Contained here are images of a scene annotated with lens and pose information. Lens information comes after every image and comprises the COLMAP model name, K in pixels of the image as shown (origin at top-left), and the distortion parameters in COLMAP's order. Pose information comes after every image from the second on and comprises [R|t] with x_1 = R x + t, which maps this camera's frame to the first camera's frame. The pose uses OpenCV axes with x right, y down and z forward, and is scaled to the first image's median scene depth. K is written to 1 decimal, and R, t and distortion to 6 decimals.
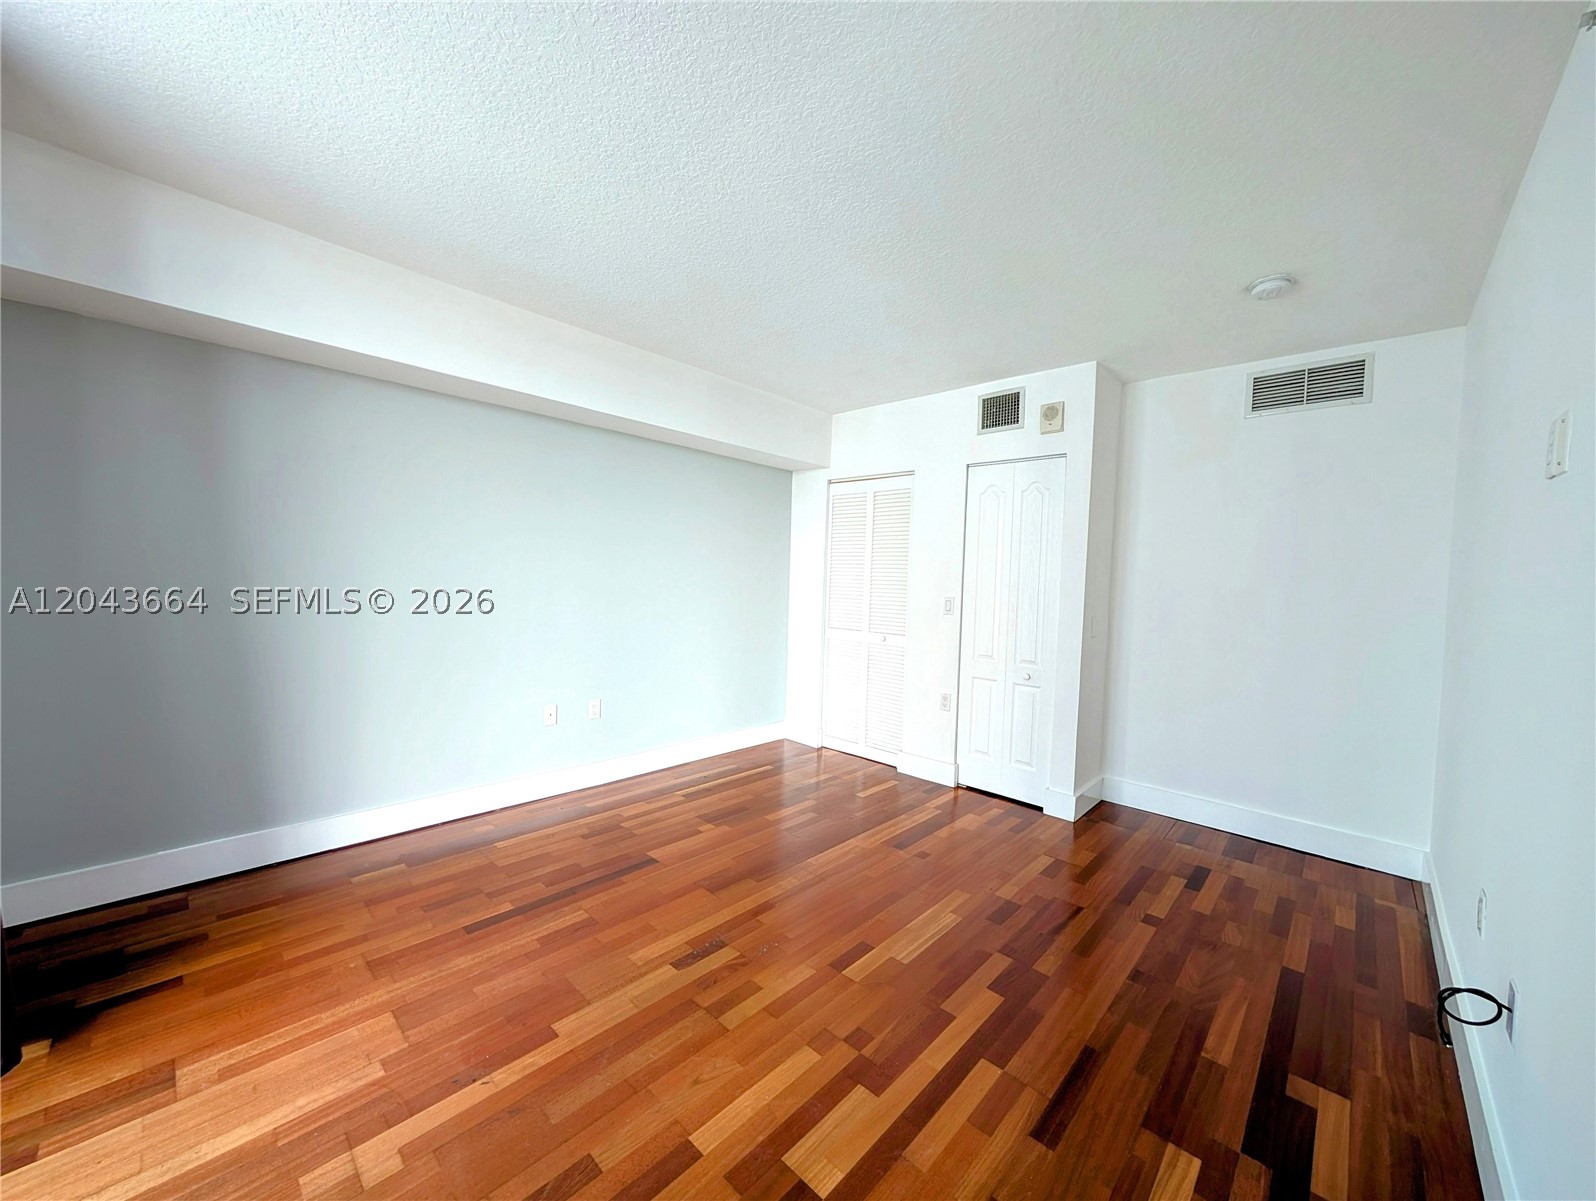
lens RADIAL K [[604.1, 0, 801.5], [0, 604.1, 602.8], [0, 0, 1]] dist [0.000614, -0.000112]
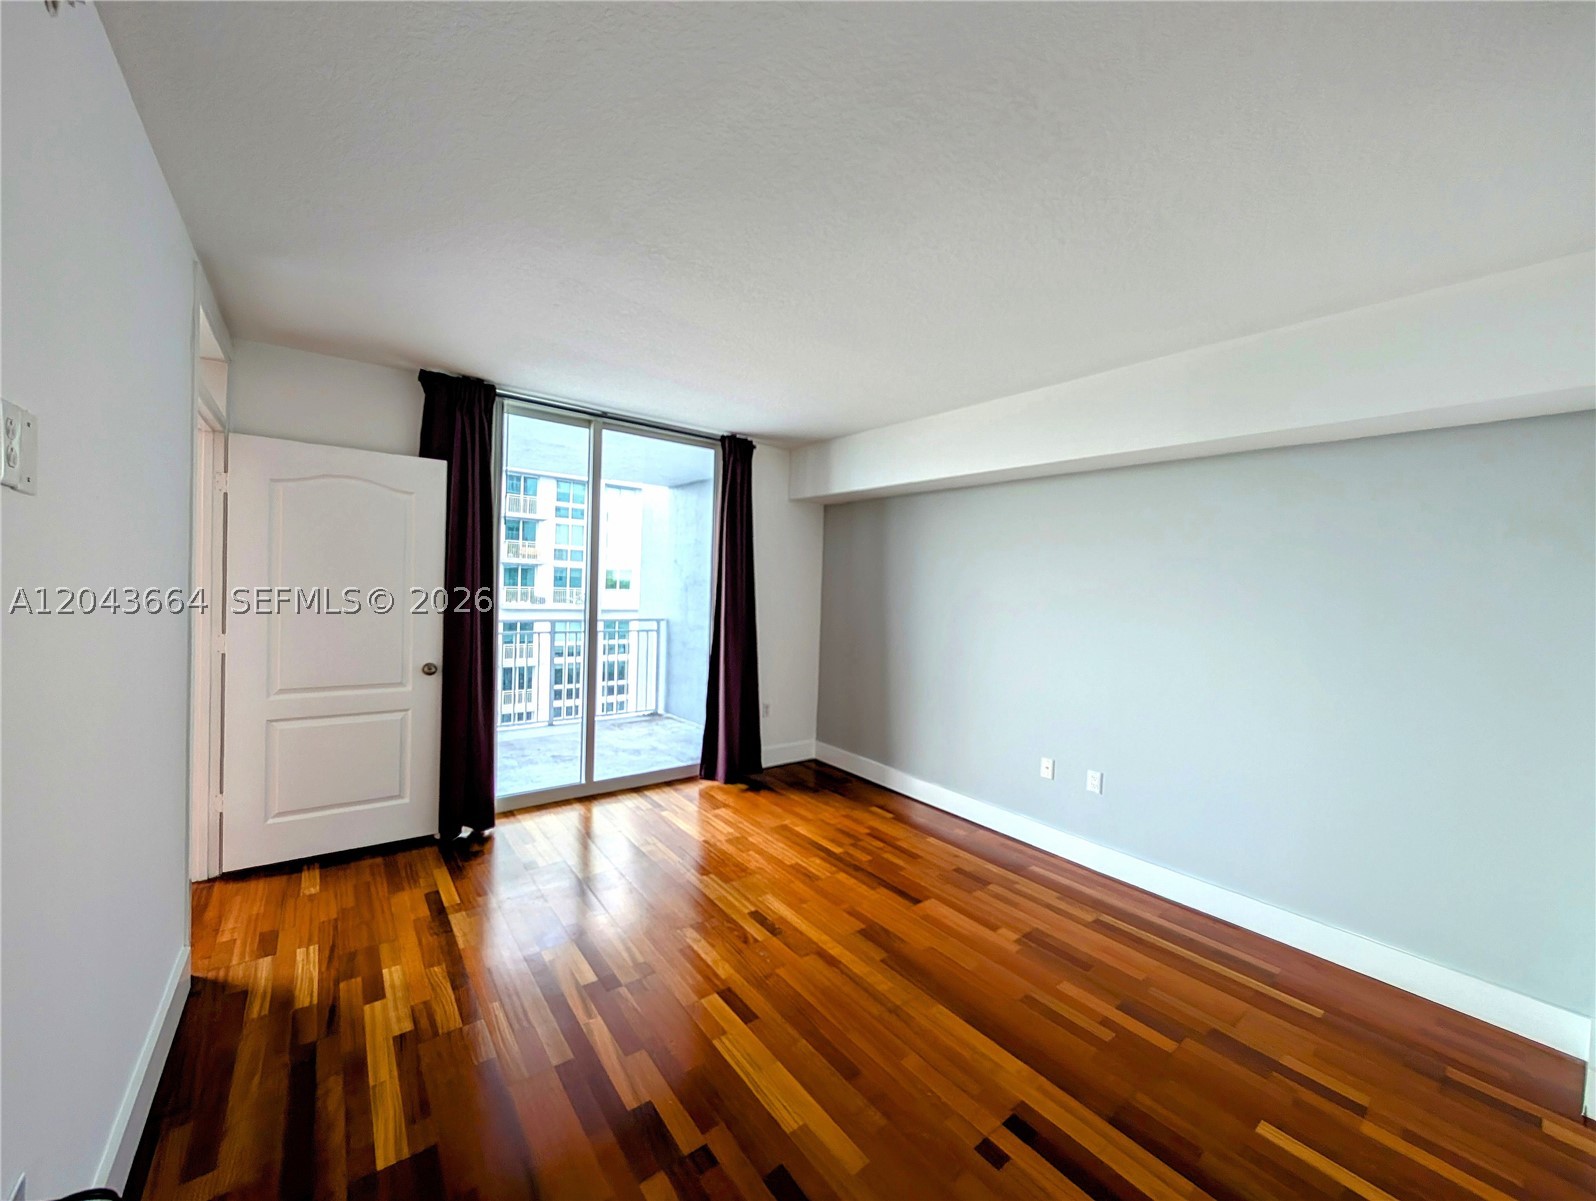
lens RADIAL K [[604.1, 0, 799.1], [0, 604.1, 599.6], [0, 0, 1]] dist [0.000614, -0.000112]
pose [[-0.151973, -0.015188, -0.988268, 0.869374], [-0.082679, 0.996573, -0.002601, -0.076227], [0.984920, 0.081314, -0.152708, 0.973196]]
